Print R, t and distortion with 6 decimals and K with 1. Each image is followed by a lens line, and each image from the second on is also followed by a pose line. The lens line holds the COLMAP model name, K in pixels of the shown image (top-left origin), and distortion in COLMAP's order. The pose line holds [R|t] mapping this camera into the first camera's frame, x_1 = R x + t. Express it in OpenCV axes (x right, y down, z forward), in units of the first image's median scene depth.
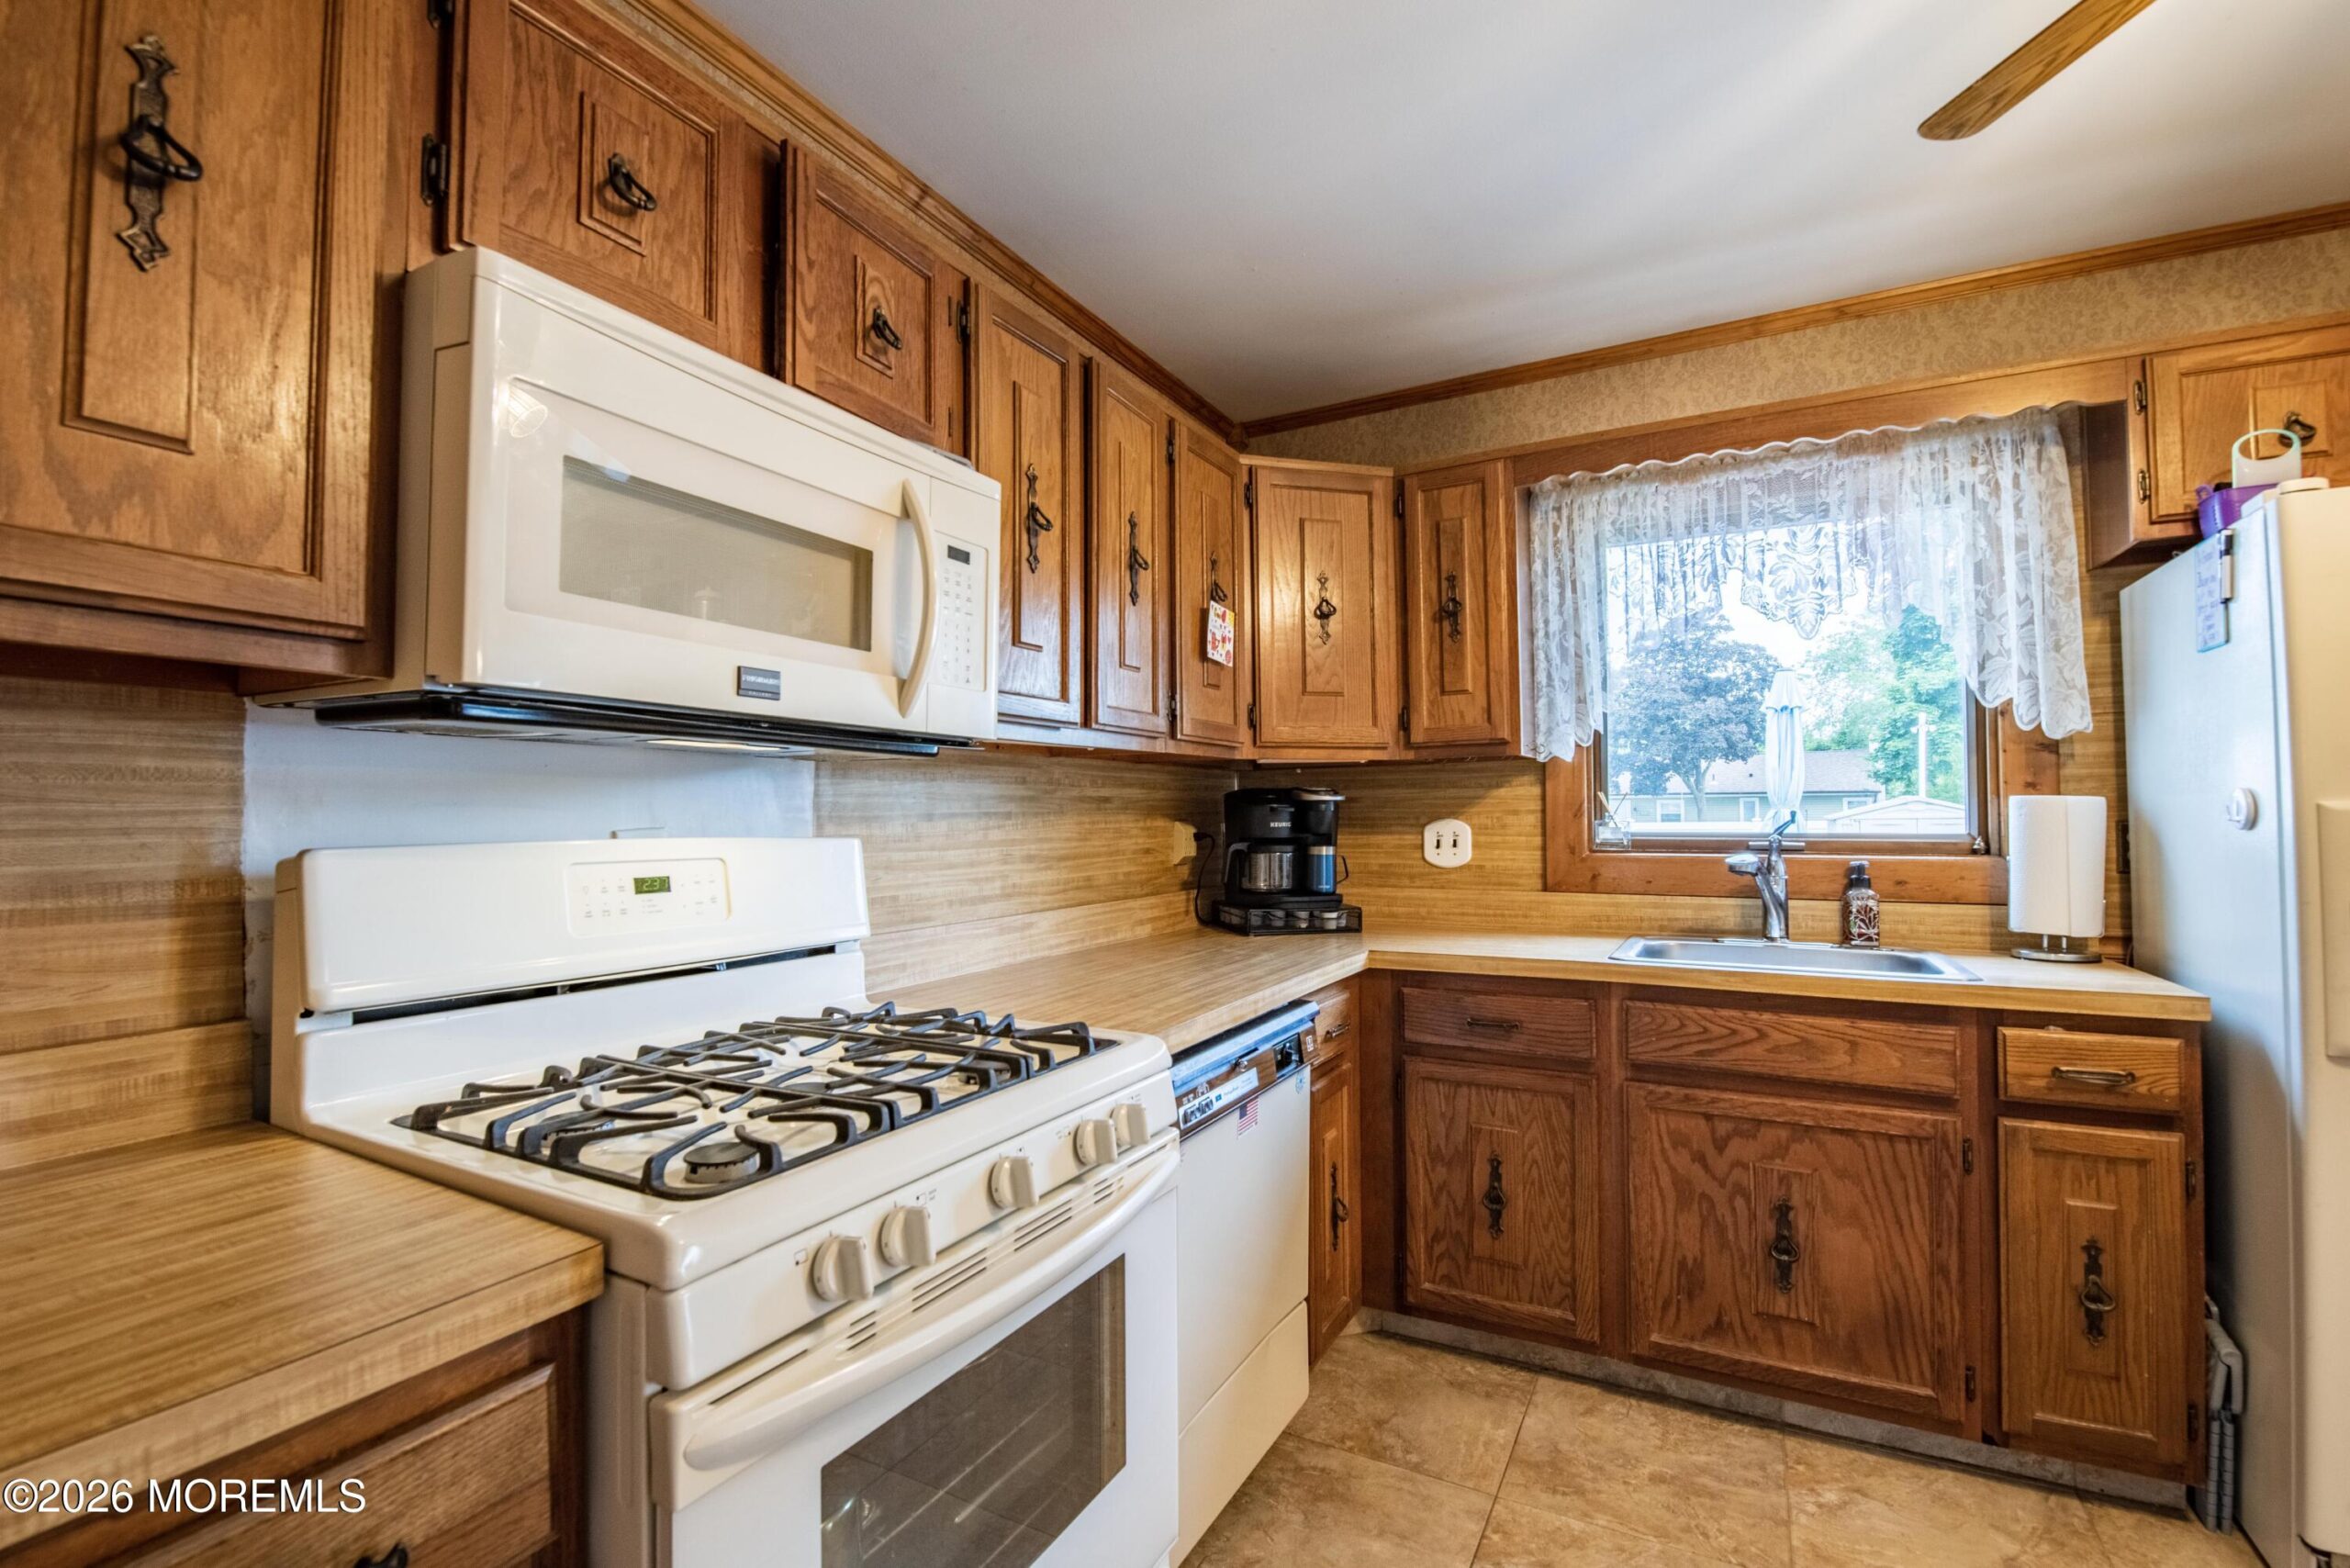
lens RADIAL K [[1030.8, 0, 1174.0], [0, 1030.8, 790.0], [0, 0, 1]] dist [-0.004925, -0.008056]
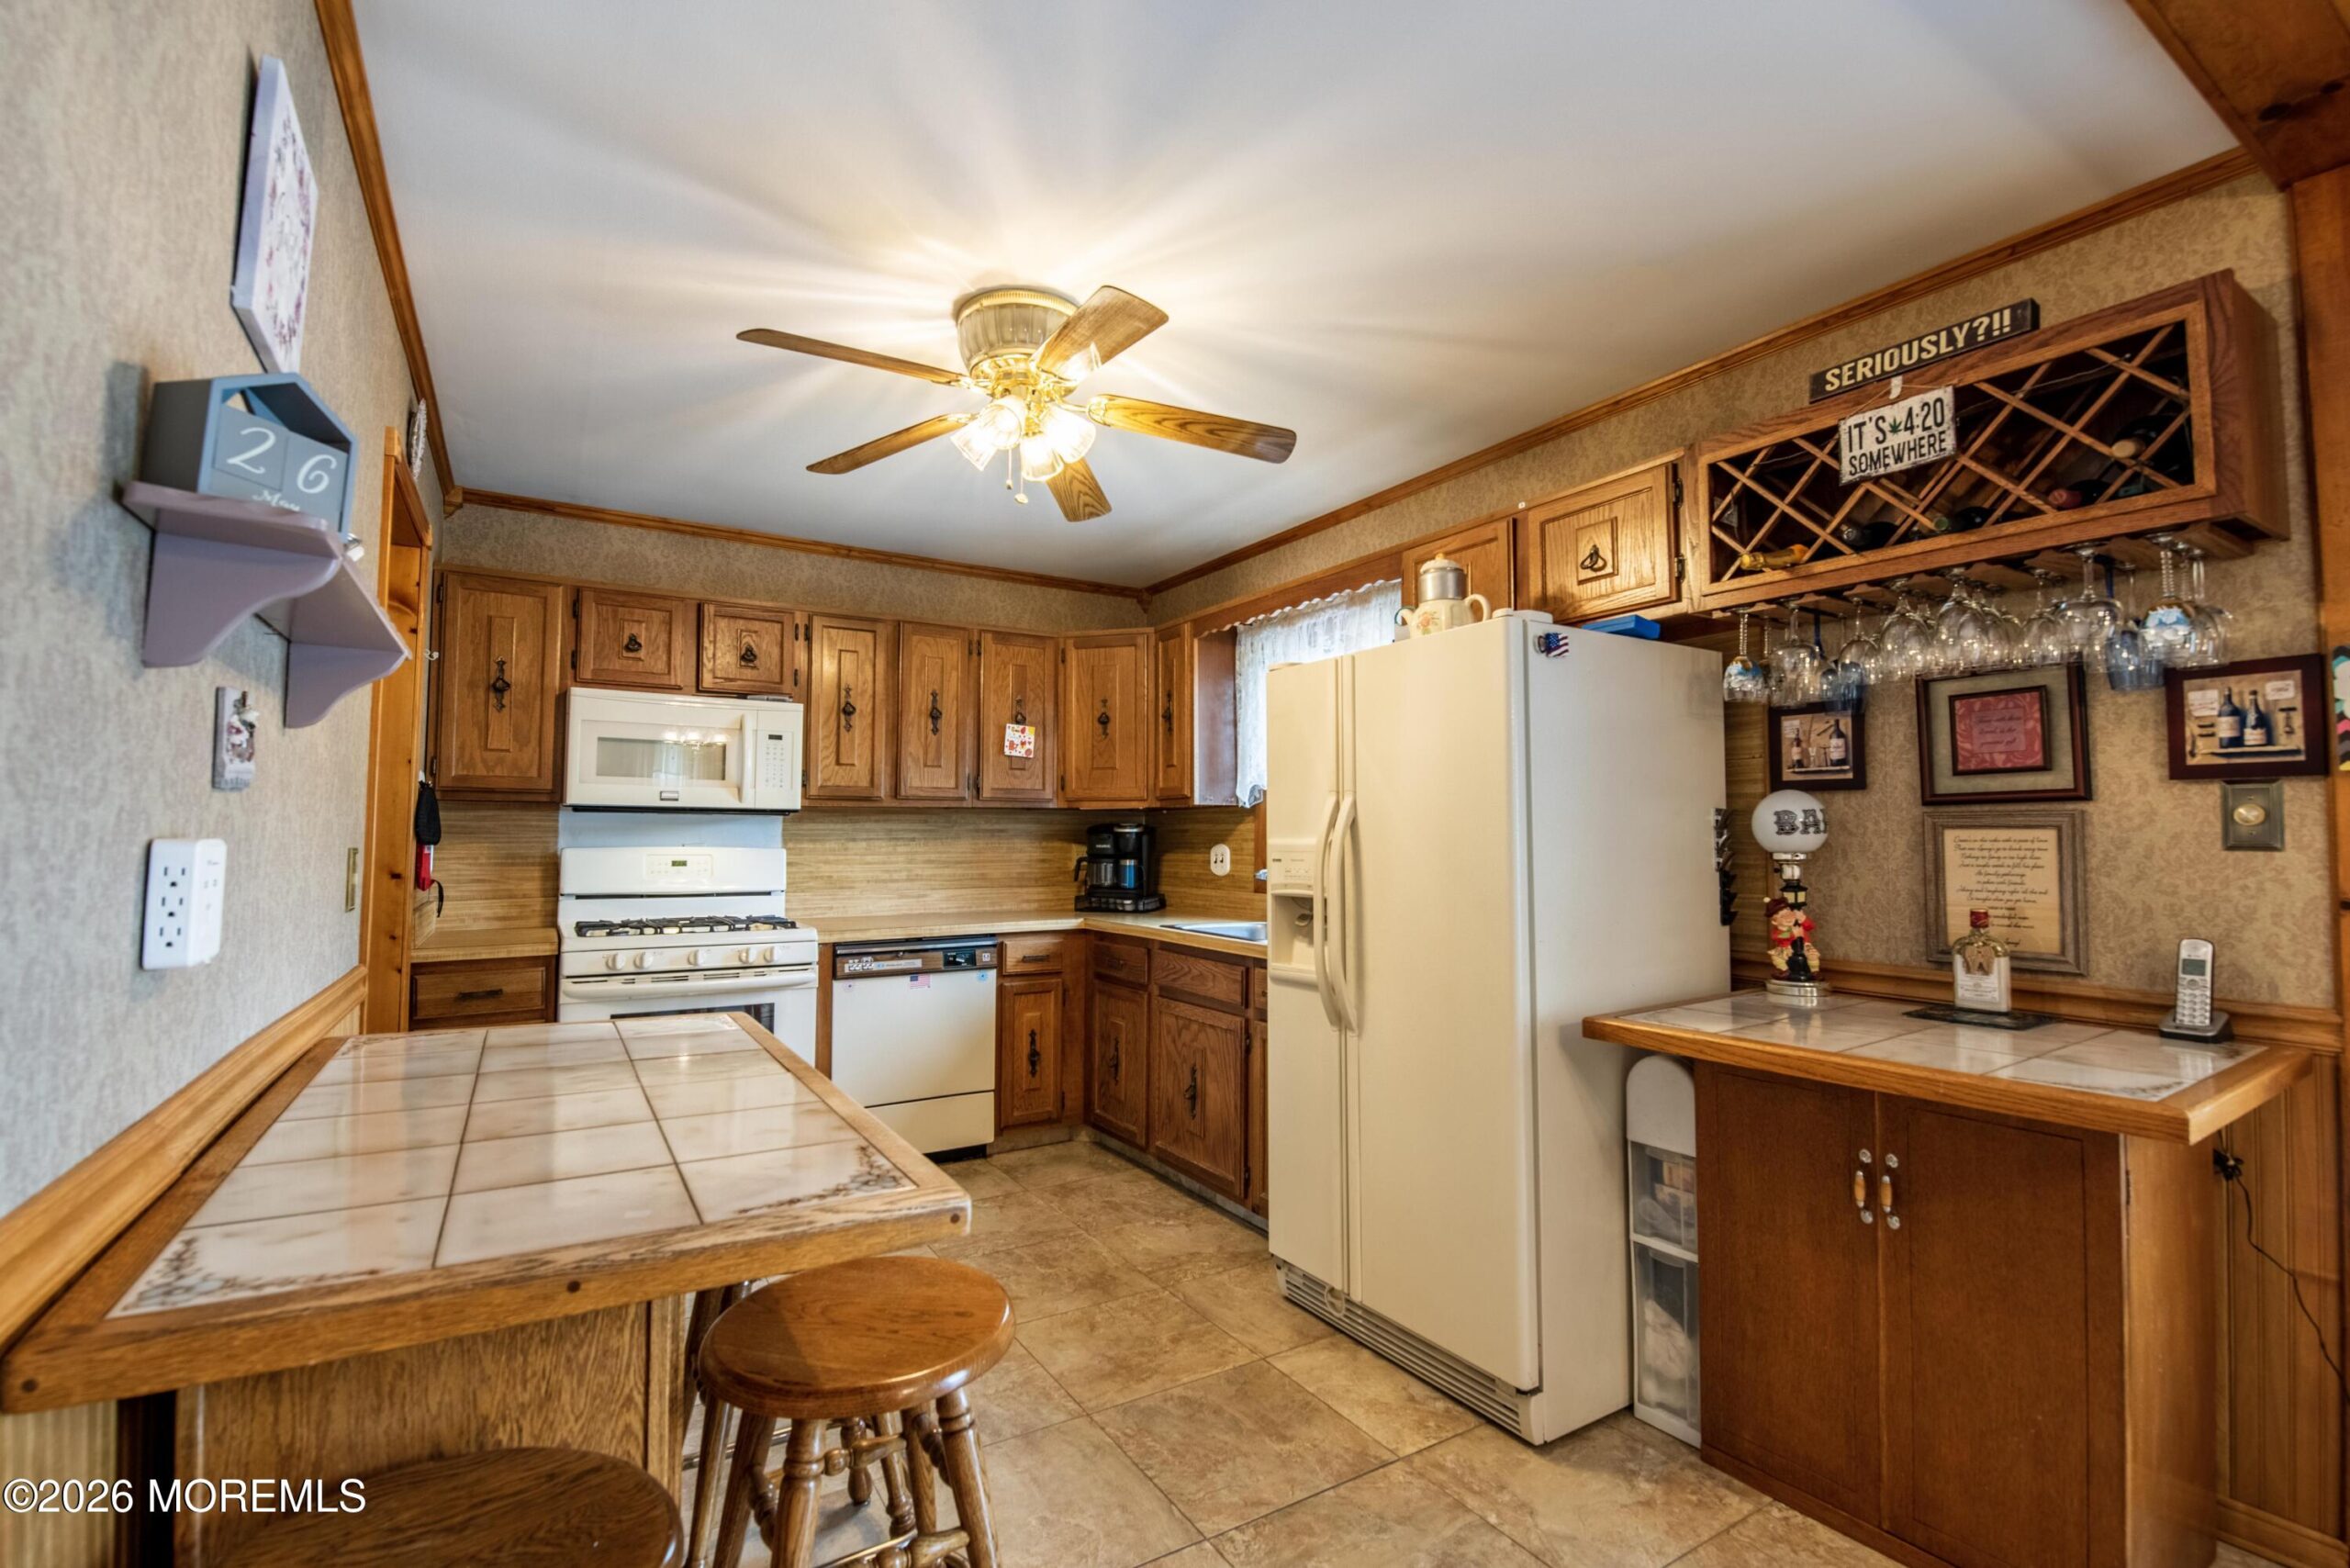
lens RADIAL K [[1030.8, 0, 1174.0], [0, 1030.8, 790.0], [0, 0, 1]] dist [-0.004925, -0.008056]
pose [[0.868990, -0.013430, -0.494647, 1.335941], [0.004088, 0.999792, -0.019964, -0.030451], [0.494812, 0.015326, 0.868865, -0.505916]]
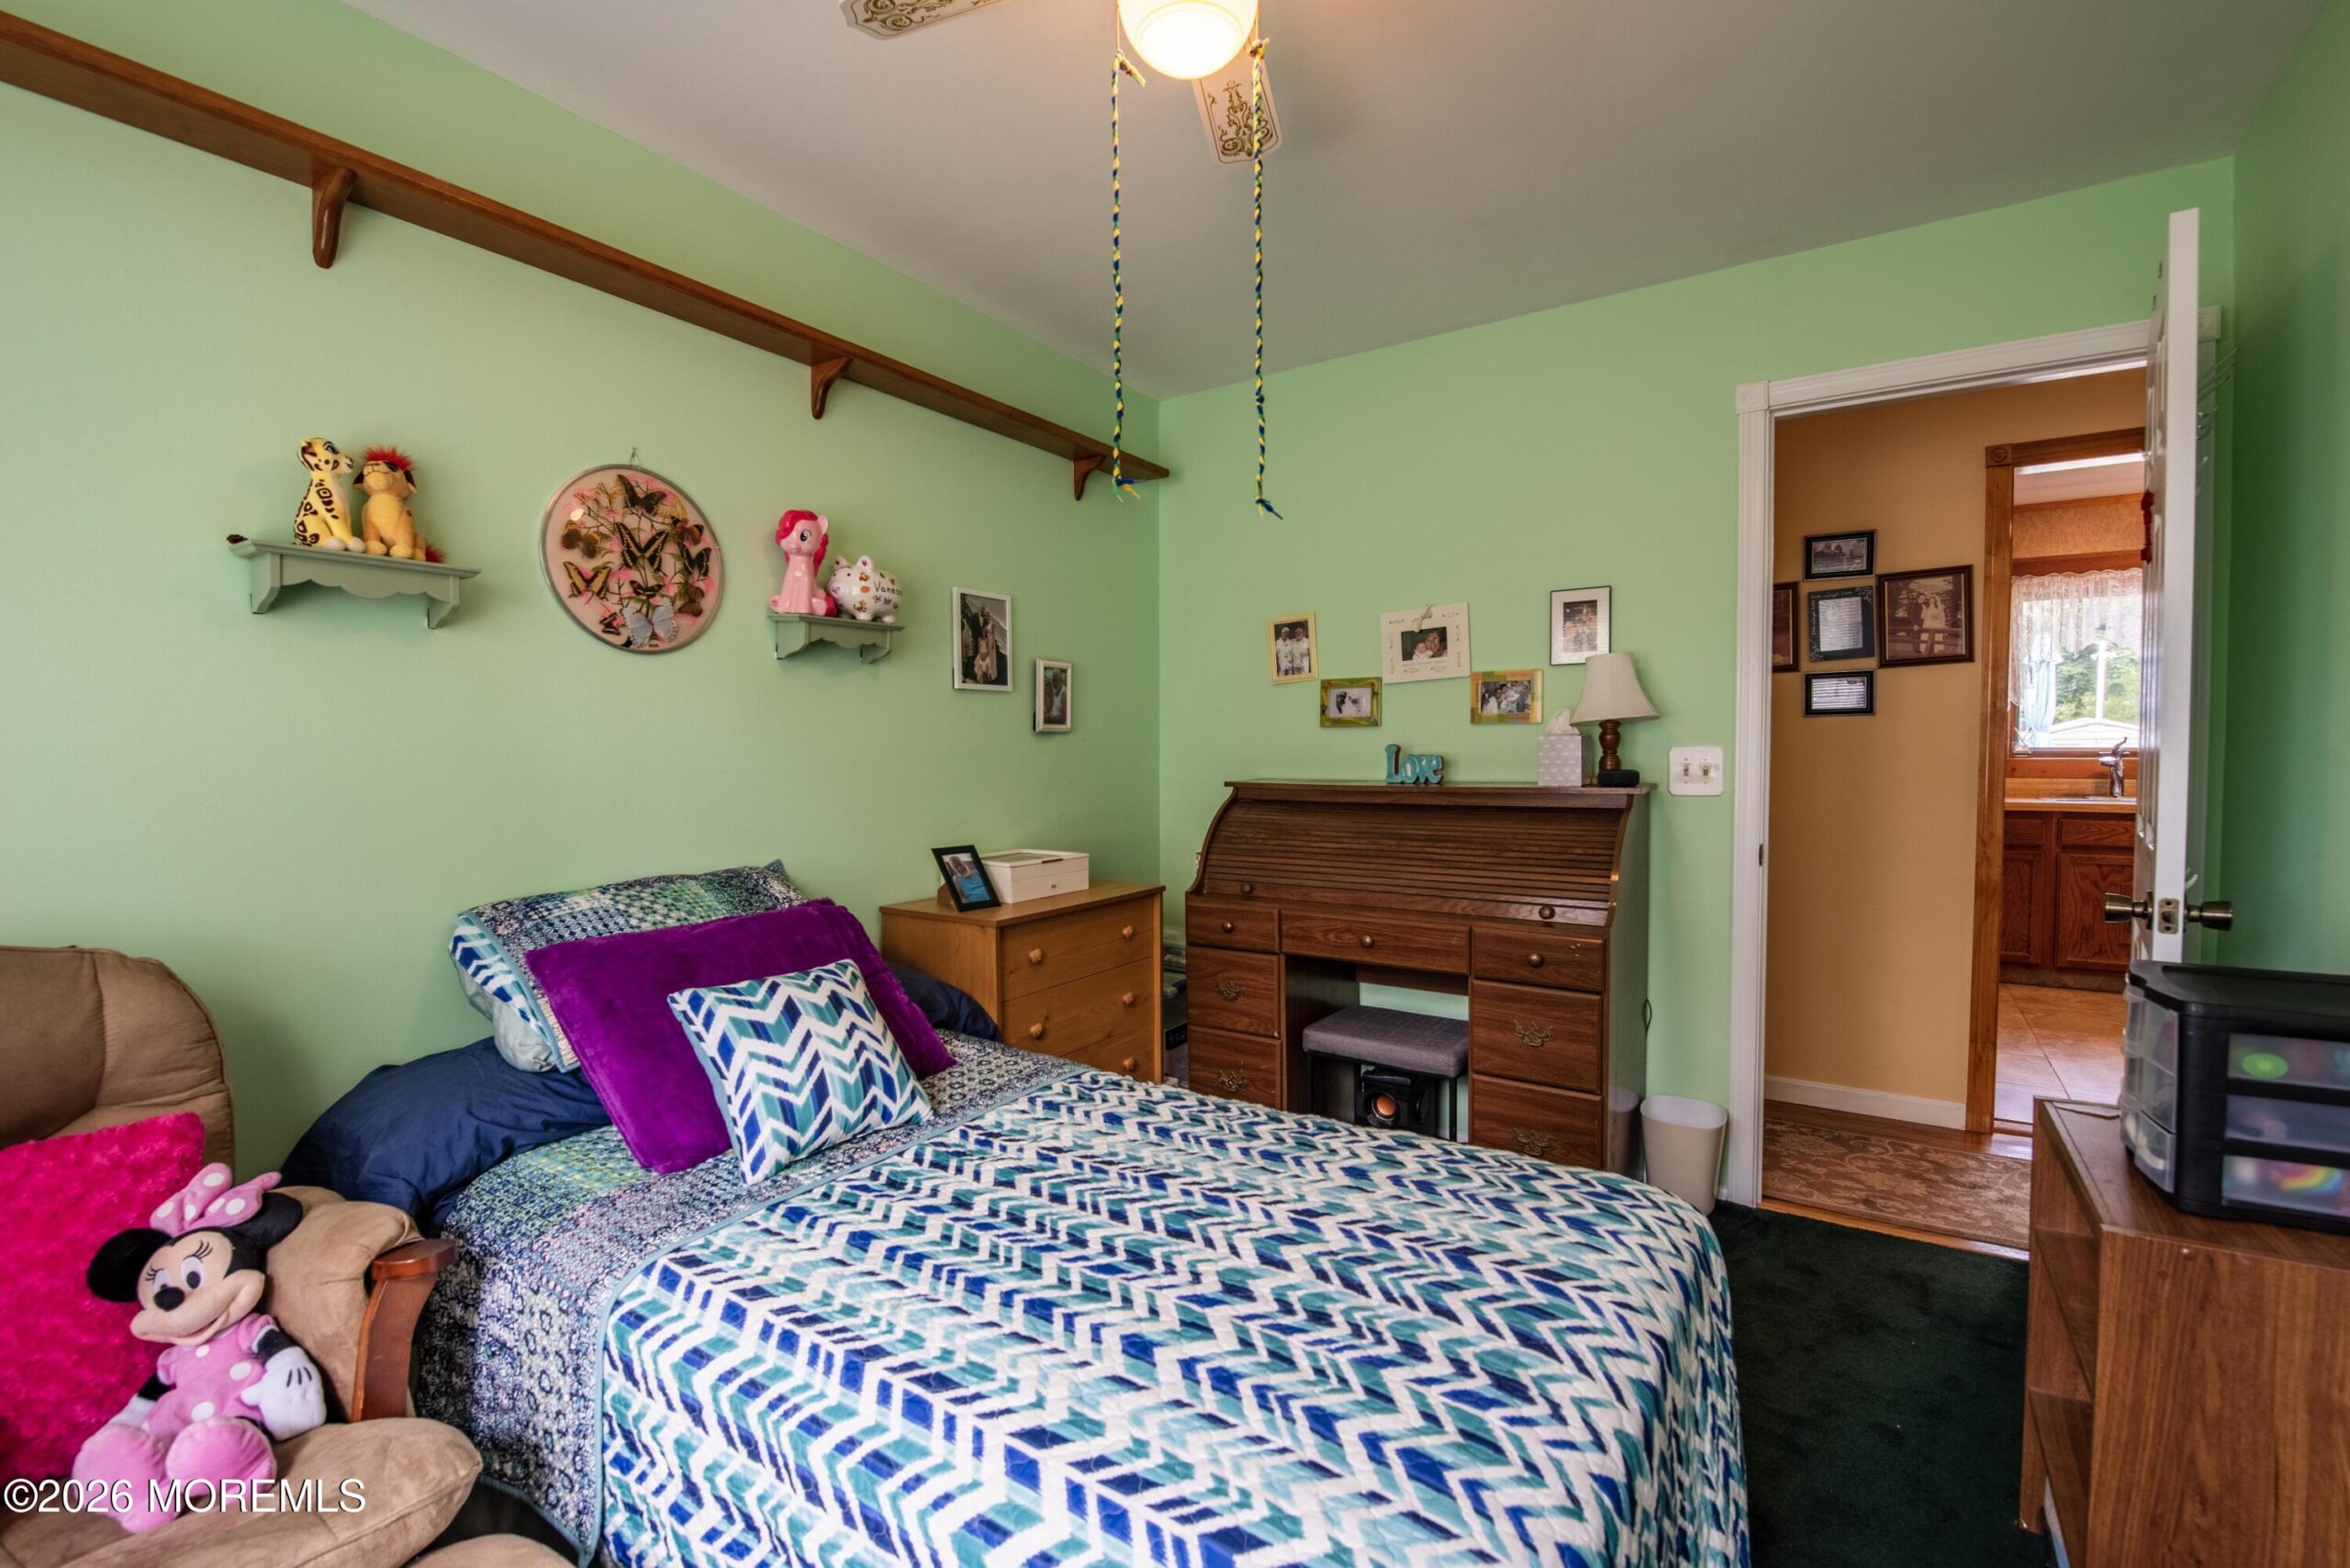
lens RADIAL K [[1030.8, 0, 1174.0], [0, 1030.8, 790.0], [0, 0, 1]] dist [-0.004925, -0.008056]
pose [[0.996177, 0.001314, -0.087344, -1.366236], [0.005242, 0.997186, 0.074786, -0.043680], [0.087196, -0.074958, 0.993367, -1.476318]]
